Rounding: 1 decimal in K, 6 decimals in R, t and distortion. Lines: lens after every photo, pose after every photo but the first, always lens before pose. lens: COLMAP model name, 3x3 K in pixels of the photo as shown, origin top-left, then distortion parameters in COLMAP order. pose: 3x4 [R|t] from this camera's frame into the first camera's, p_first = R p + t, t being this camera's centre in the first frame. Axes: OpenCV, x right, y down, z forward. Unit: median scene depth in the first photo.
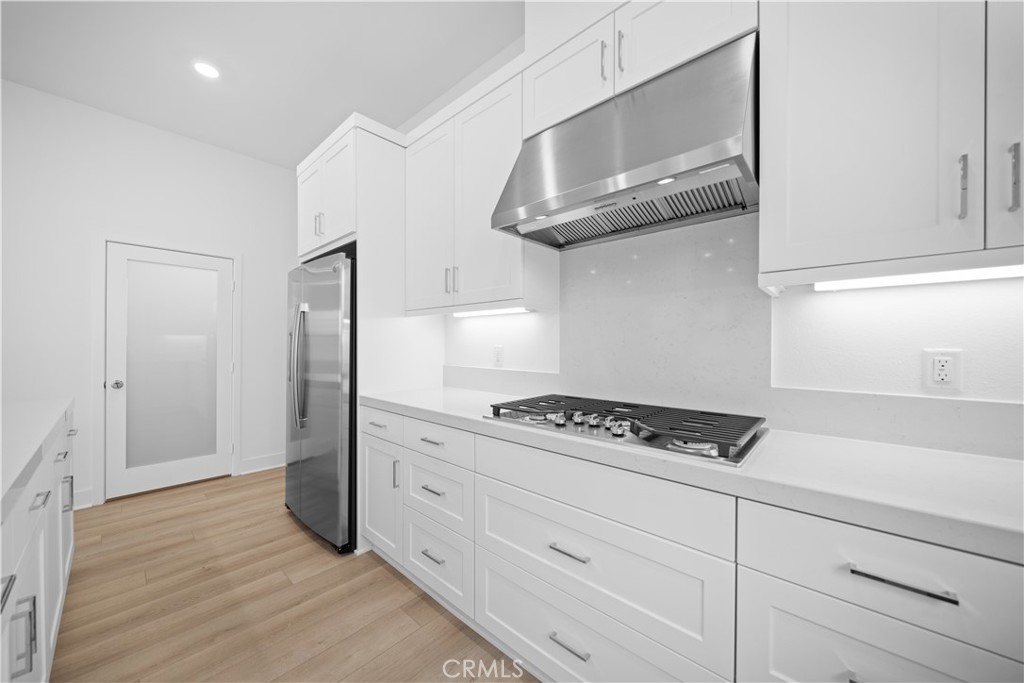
lens RADIAL K [[362.3, 0, 510.6], [0, 362.3, 346.6], [0, 0, 1]] dist [-0.005864, 0.000425]
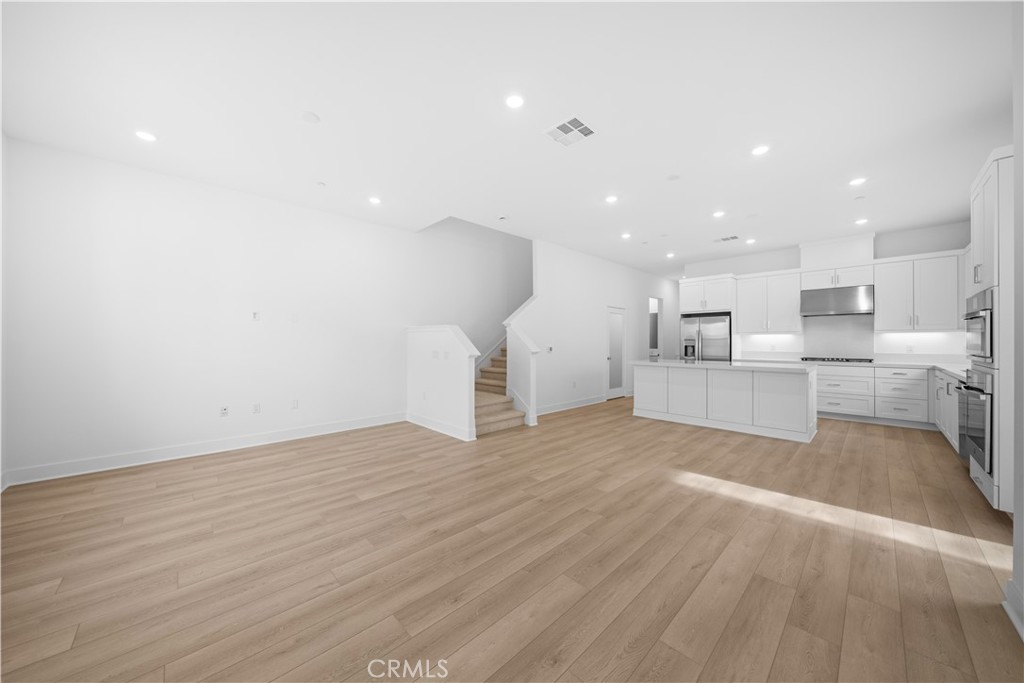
lens RADIAL K [[354.4, 0, 507.4], [0, 354.4, 341.4], [0, 0, 1]] dist [-0.006784, 0.000041]
pose [[0.998288, -0.001645, -0.058472, -2.621495], [0.001019, 0.999942, -0.010742, 0.007114], [0.058487, 0.010664, 0.998231, -2.671677]]
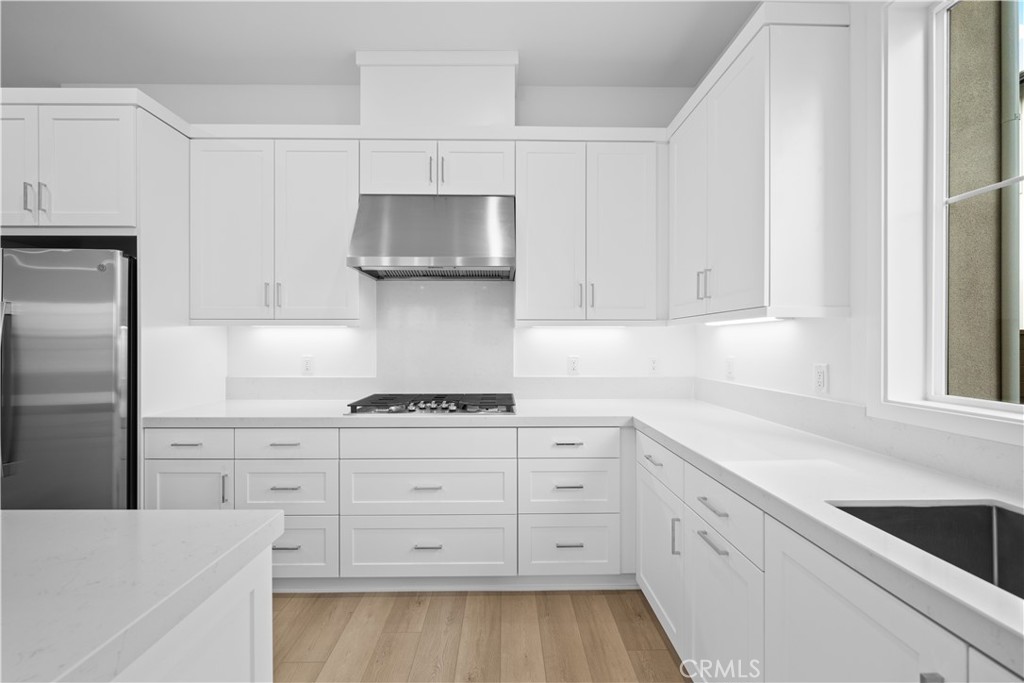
lens RADIAL K [[400.8, 0, 507.8], [0, 400.8, 340.8], [0, 0, 1]] dist [0.003245, -0.000362]
pose [[0.730565, 0.001821, 0.682841, -0.498033], [0.006175, 0.999938, -0.009273, -0.038043], [-0.682816, 0.010991, 0.730508, -0.340694]]
